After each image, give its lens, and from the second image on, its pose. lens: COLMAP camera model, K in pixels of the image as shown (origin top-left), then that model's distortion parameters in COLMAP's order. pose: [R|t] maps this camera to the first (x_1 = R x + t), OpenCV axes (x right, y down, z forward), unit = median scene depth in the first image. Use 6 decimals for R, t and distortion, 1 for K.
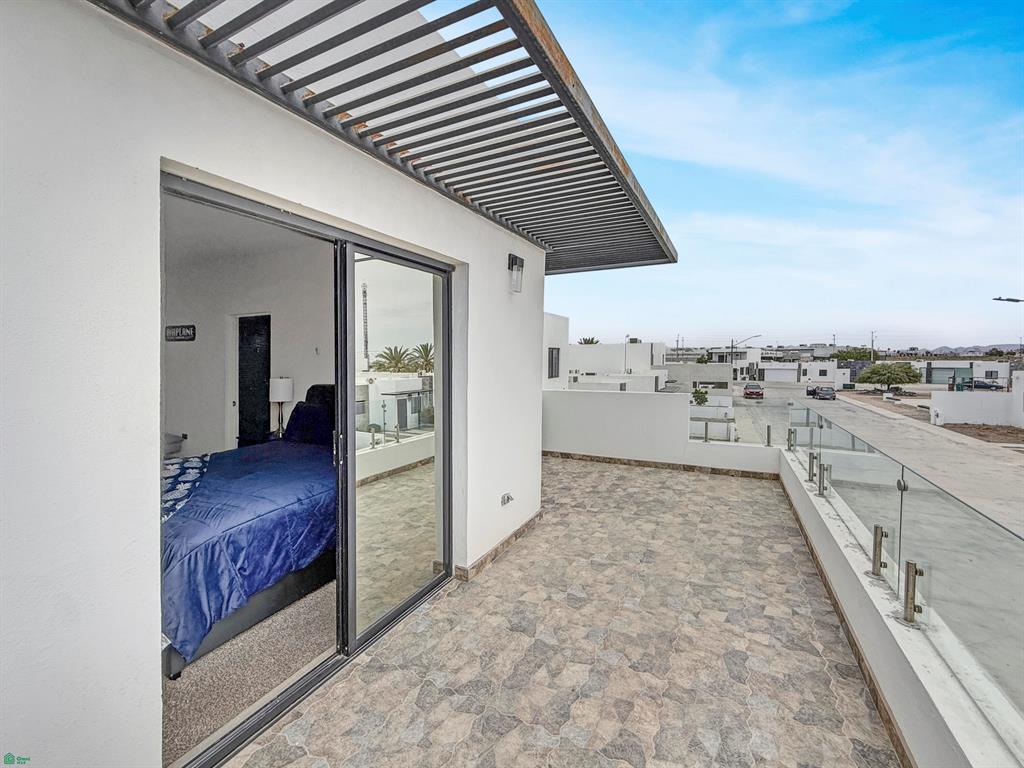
lens RADIAL K [[424.2, 0, 520.2], [0, 424.2, 359.5], [0, 0, 1]] dist [-0.000366, 0.000409]
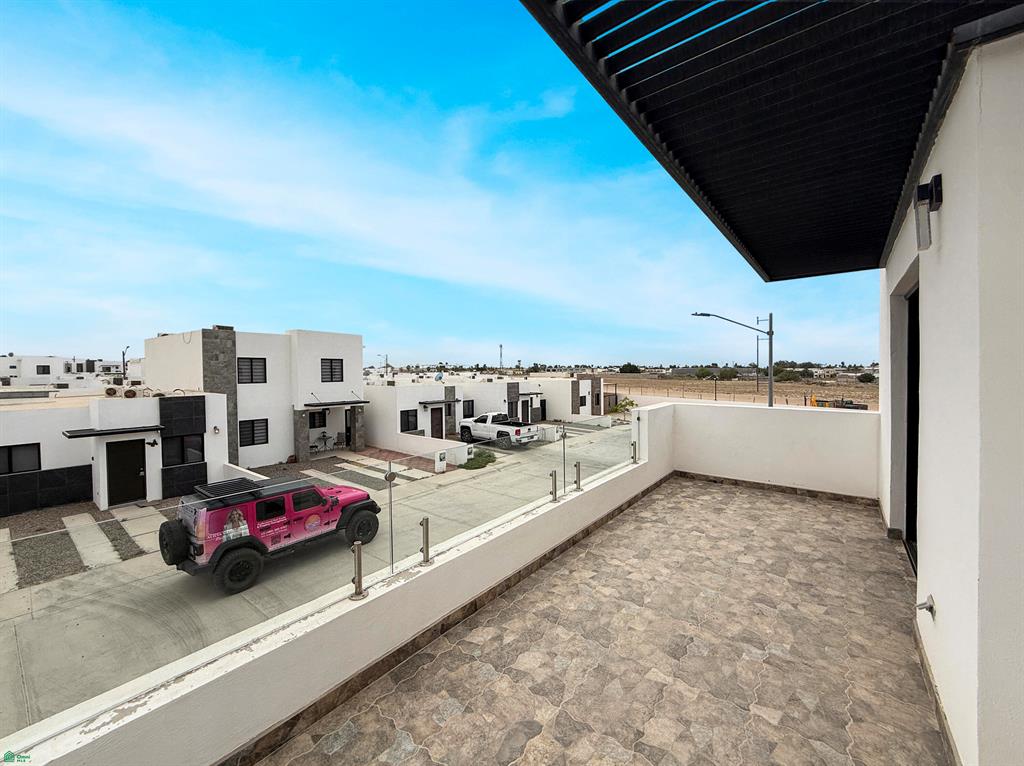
lens RADIAL K [[424.2, 0, 515.3], [0, 424.2, 372.1], [0, 0, 1]] dist [-0.000366, 0.000409]
pose [[-0.980681, 0.007339, 0.195475, 0.502383], [0.009334, 0.999913, 0.009289, -0.014797], [-0.195389, 0.010934, -0.980665, 2.040858]]
